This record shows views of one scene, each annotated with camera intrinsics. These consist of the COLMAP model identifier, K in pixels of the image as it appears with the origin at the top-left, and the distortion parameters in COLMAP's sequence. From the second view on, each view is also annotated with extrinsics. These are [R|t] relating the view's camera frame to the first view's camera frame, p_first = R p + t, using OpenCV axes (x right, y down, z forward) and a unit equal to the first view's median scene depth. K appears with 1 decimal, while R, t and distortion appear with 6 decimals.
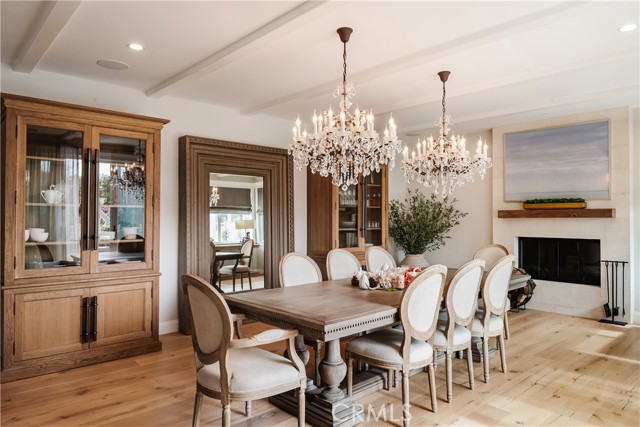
lens RADIAL K [[425.6, 0, 320.0], [0, 425.6, 213.5], [0, 0, 1]] dist [0.005969, 0.000542]
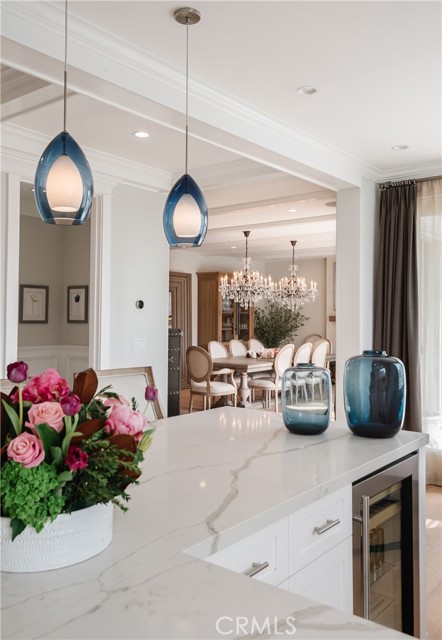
lens RADIAL K [[569.0, 0, 221.0], [0, 569.0, 320.0], [0, 0, 1]] dist [-0.000851, 0.002458]
pose [[0.987614, 0.000920, 0.156899, -0.257895], [-0.003681, 0.999843, 0.017306, -0.026478], [-0.156858, -0.017669, 0.987463, -0.883447]]
